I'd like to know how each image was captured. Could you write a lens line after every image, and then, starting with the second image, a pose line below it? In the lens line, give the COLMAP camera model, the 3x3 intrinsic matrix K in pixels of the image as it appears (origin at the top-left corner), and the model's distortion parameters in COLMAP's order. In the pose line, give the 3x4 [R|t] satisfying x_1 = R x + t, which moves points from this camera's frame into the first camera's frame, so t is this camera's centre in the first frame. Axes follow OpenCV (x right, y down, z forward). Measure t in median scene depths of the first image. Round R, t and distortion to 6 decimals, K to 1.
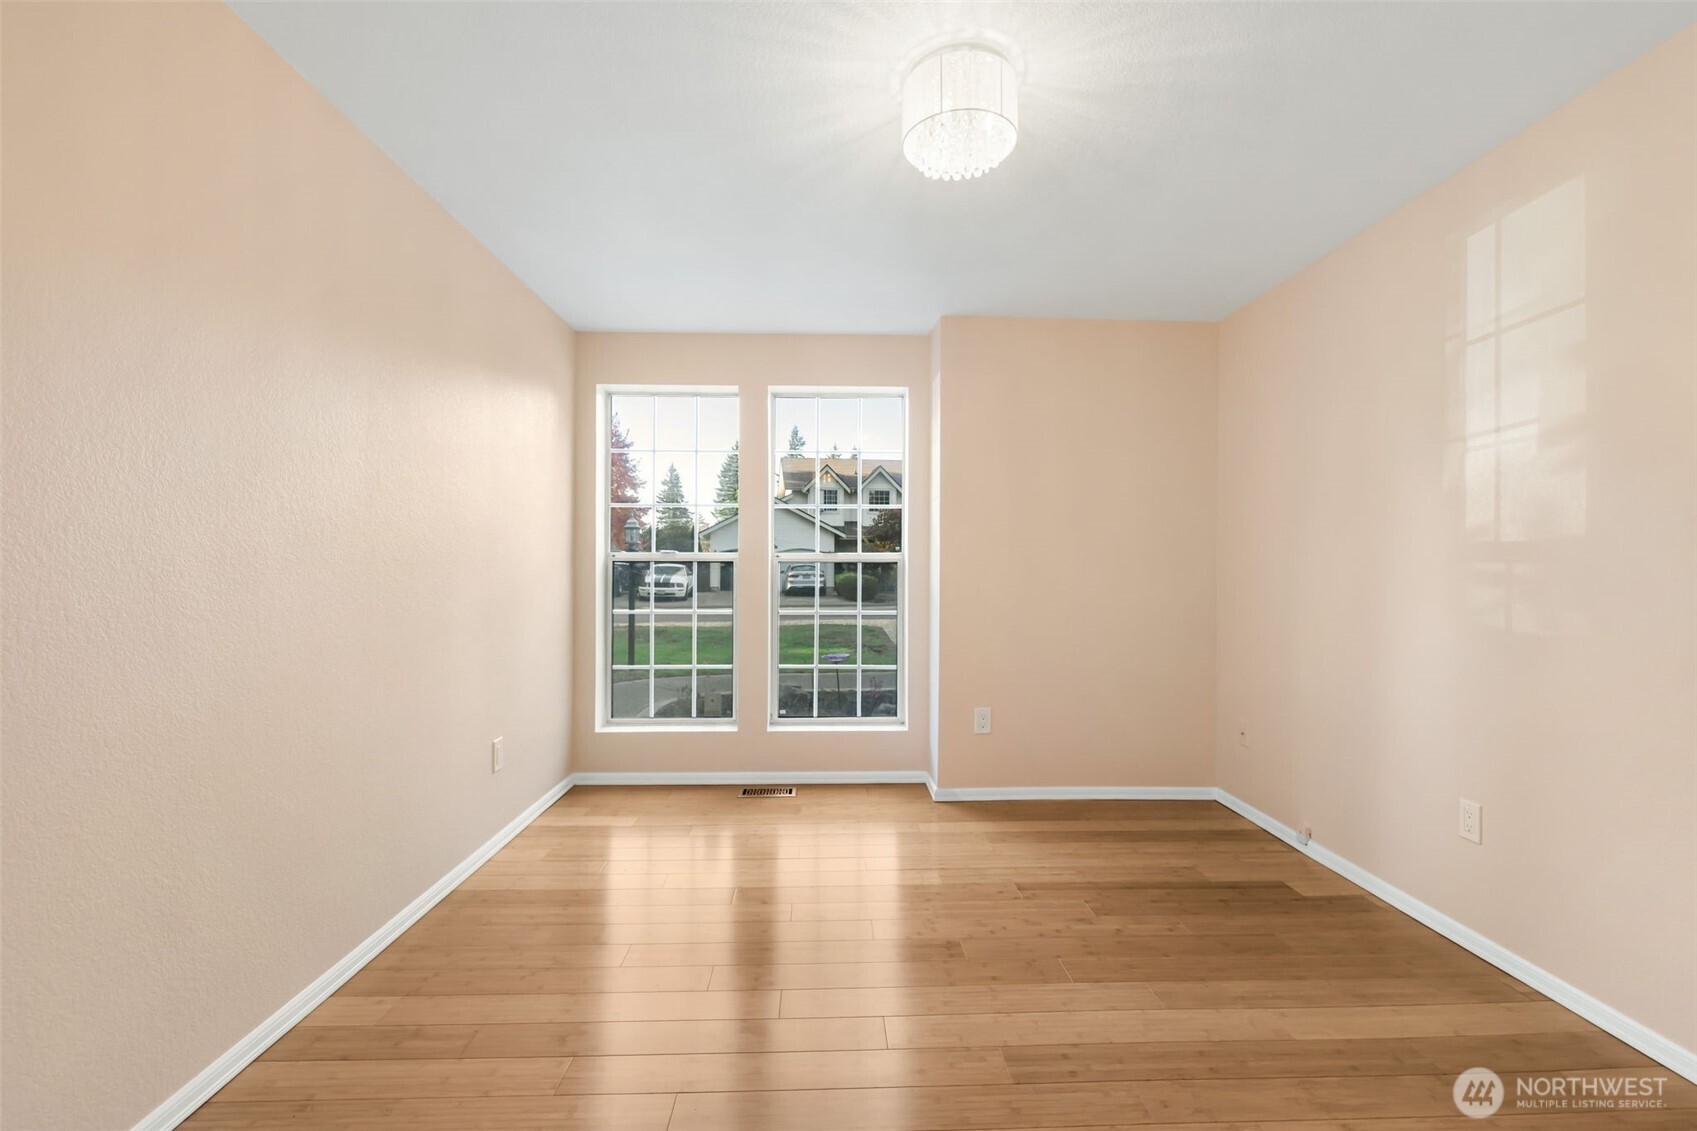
lens RADIAL K [[731.9, 0, 850.9], [0, 731.9, 564.0], [0, 0, 1]] dist [-0.001074, 0.001356]
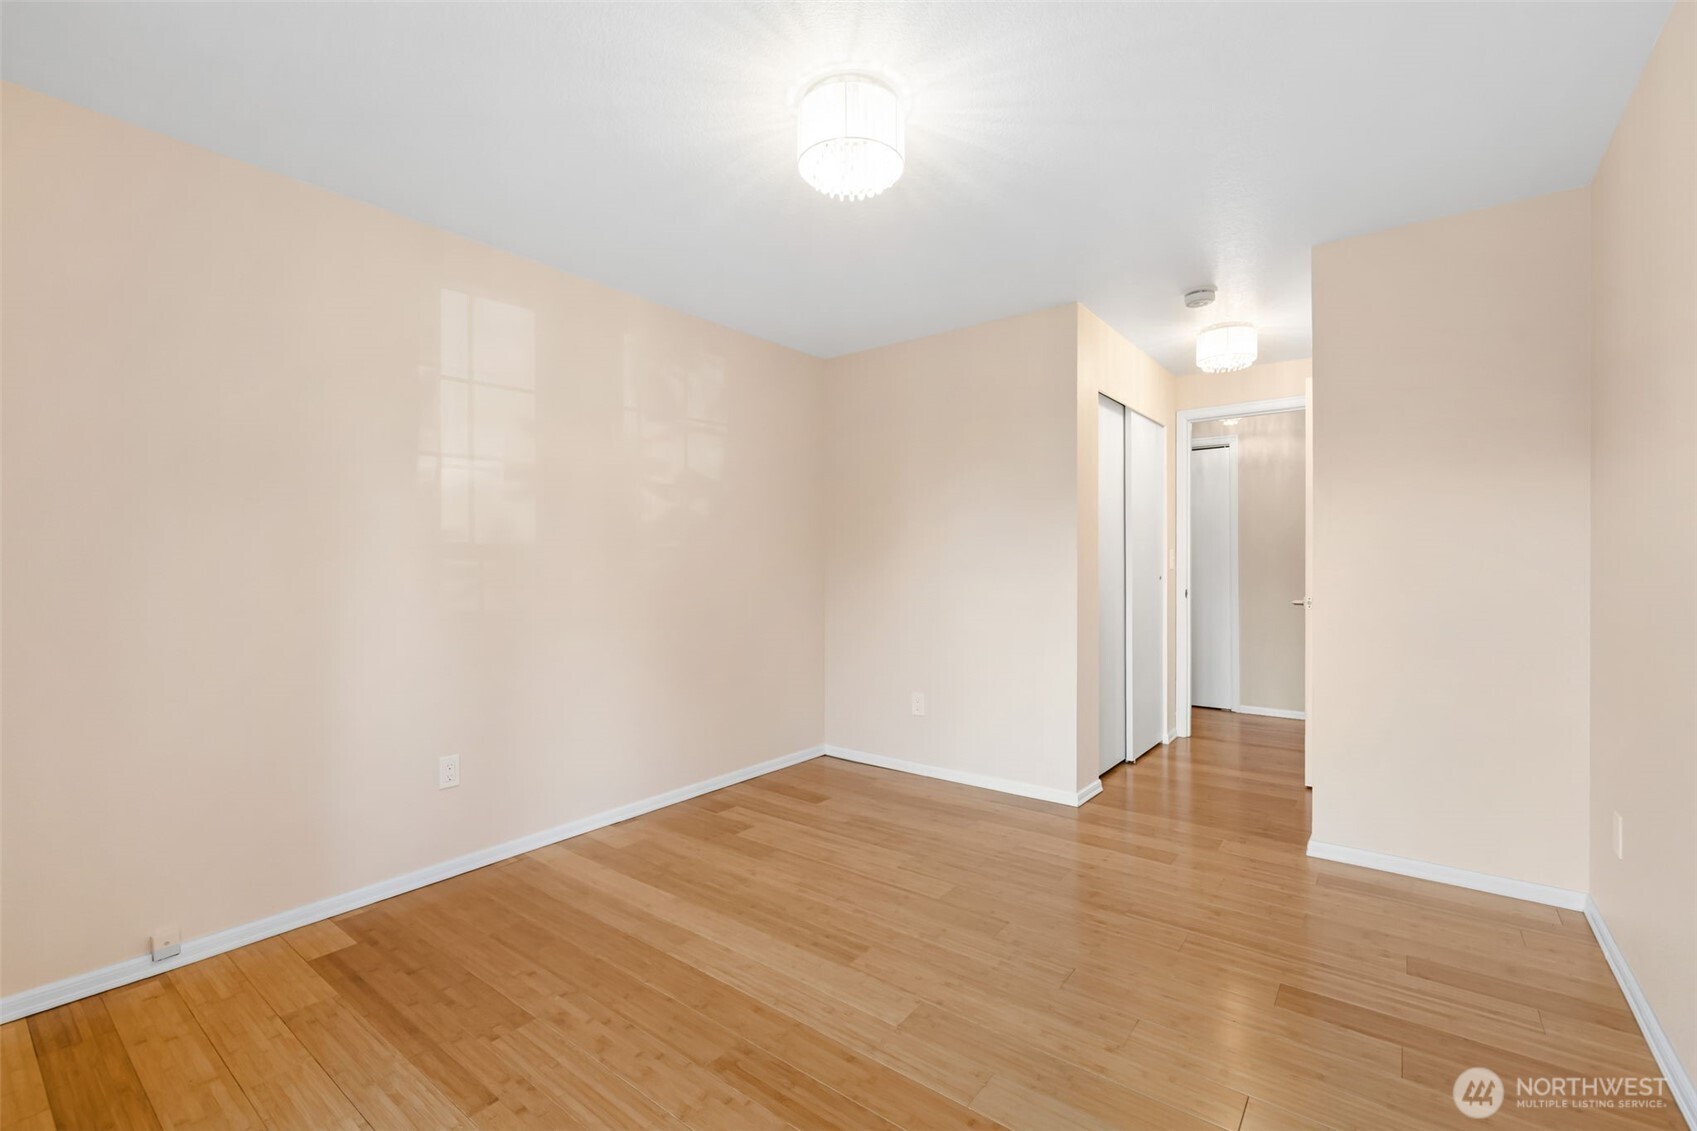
lens RADIAL K [[731.9, 0, 849.8], [0, 731.9, 570.8], [0, 0, 1]] dist [-0.001074, 0.001356]
pose [[-0.772839, -0.001771, 0.634600, -0.441136], [-0.003492, 0.999993, -0.001462, 0.016755], [-0.634593, -0.003345, -0.772840, 1.524868]]
